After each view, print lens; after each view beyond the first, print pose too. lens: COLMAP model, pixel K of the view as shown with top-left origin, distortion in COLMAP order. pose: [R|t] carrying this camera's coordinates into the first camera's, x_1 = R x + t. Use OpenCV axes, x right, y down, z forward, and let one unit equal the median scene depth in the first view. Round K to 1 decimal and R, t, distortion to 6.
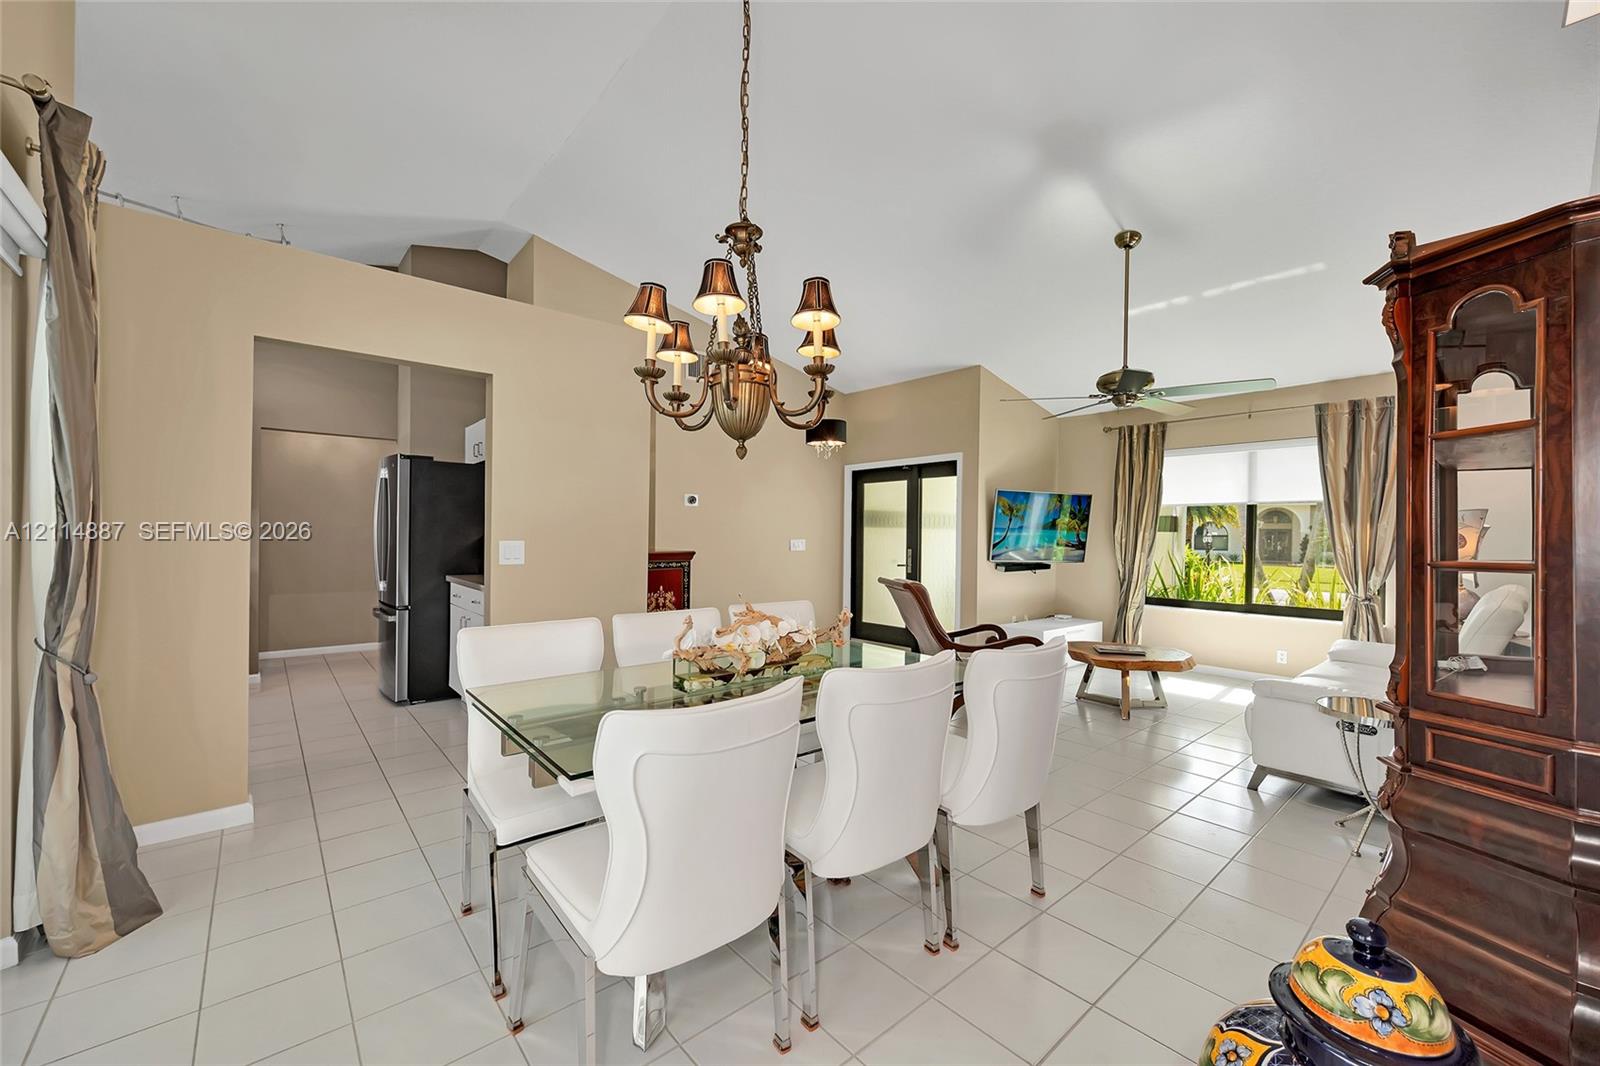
lens RADIAL K [[639.6, 0, 791.6], [0, 639.6, 536.3], [0, 0, 1]] dist [-0.006626, 0.001696]
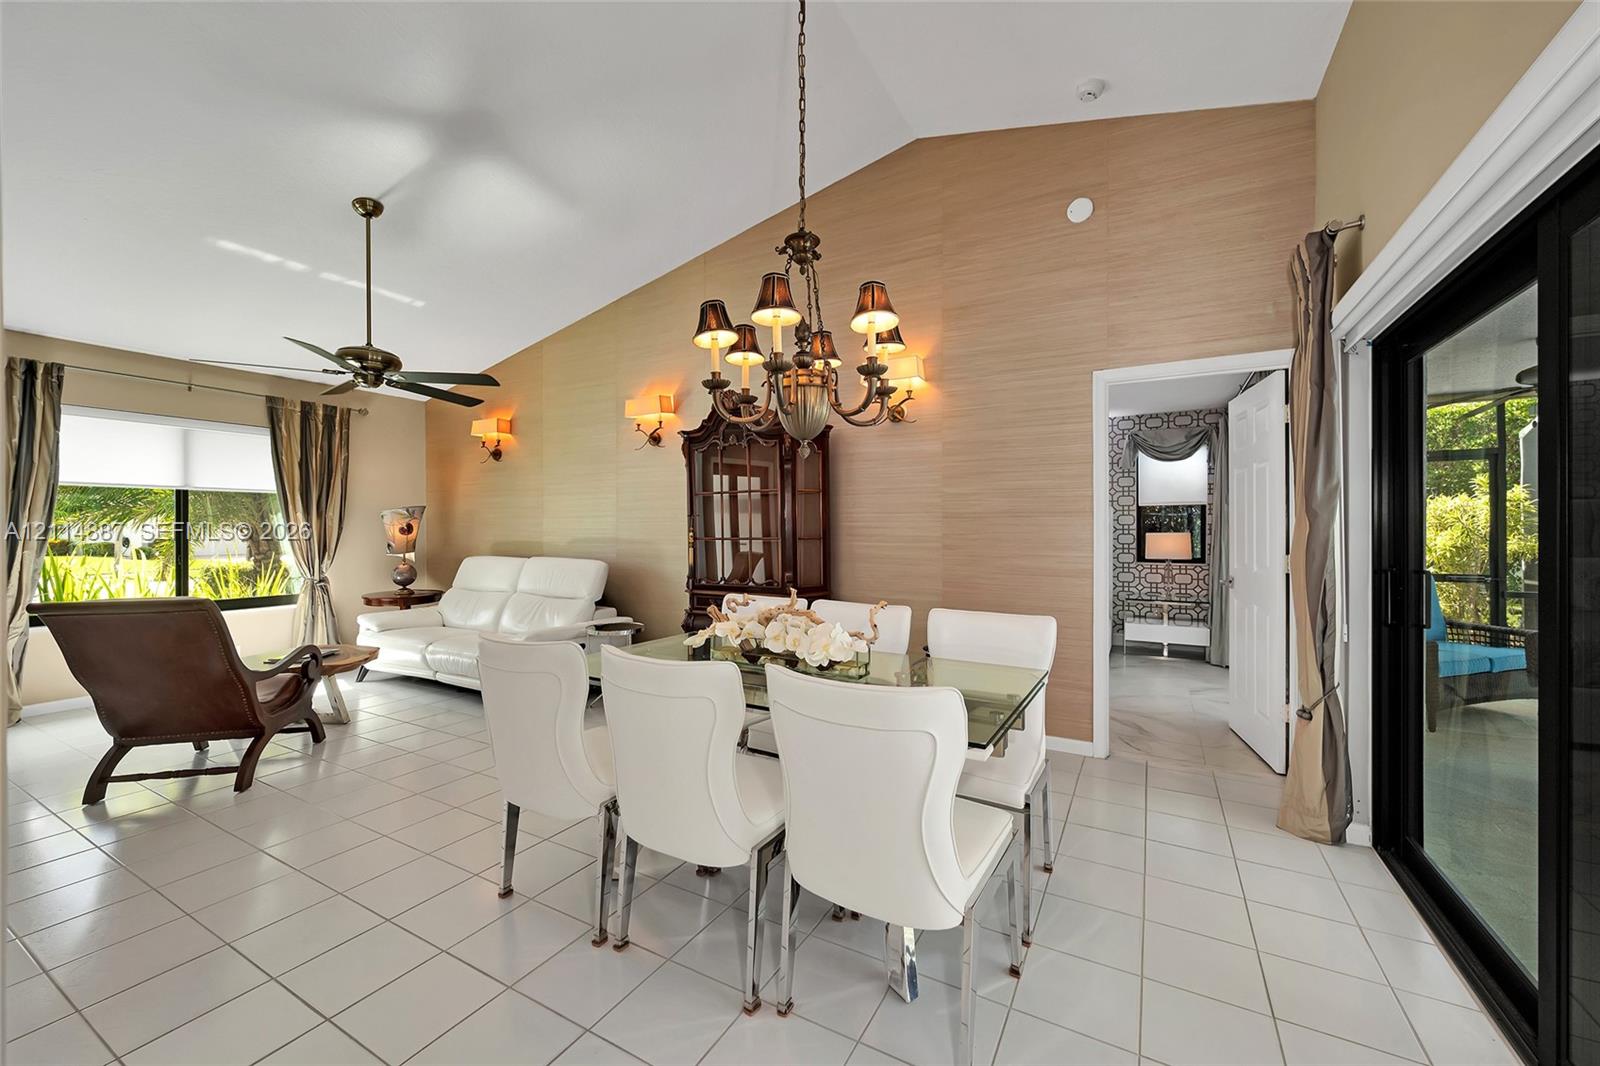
lens RADIAL K [[639.6, 0, 814.4], [0, 639.6, 538.2], [0, 0, 1]] dist [-0.006626, 0.001696]
pose [[-0.364809, -0.022240, 0.930817, -0.376992], [0.000296, 0.999712, 0.024002, -0.003432], [-0.931082, 0.009032, -0.364697, 0.476019]]
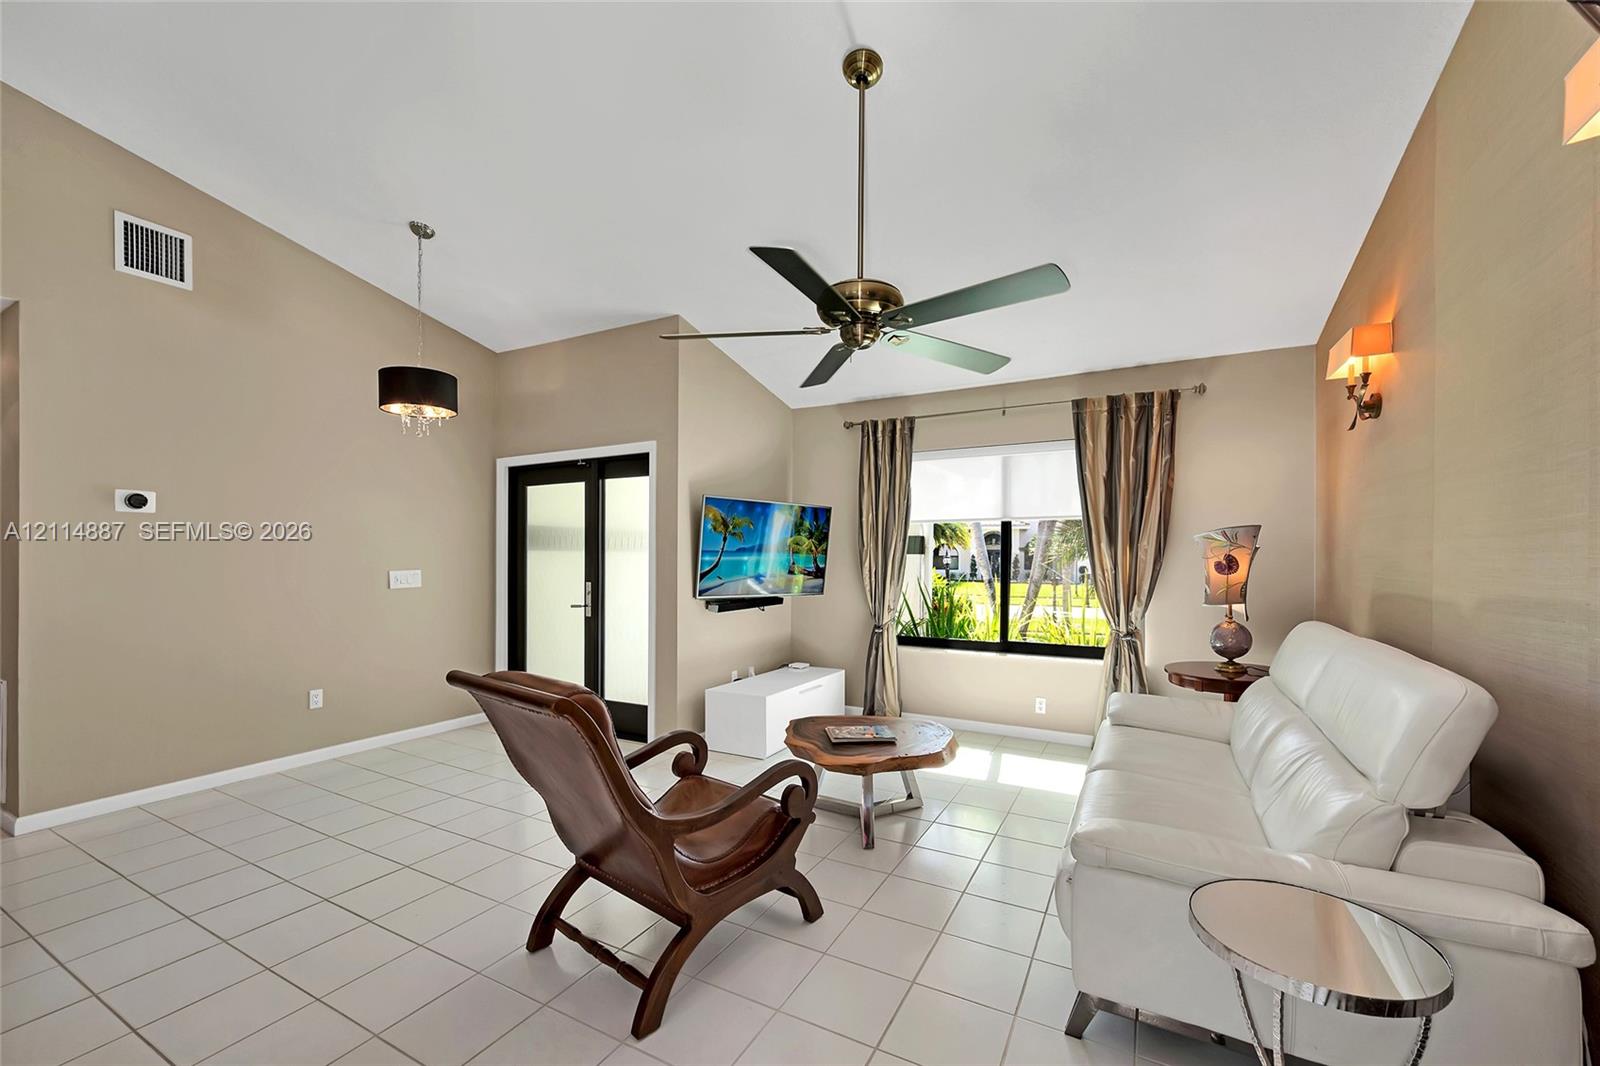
lens RADIAL K [[639.6, 0, 808.3], [0, 639.6, 556.3], [0, 0, 1]] dist [-0.006626, 0.001696]
pose [[0.930110, -0.007923, 0.367196, 0.165980], [0.009513, 0.999952, -0.002522, -0.004157], [-0.367158, 0.005839, 0.930140, 0.301022]]
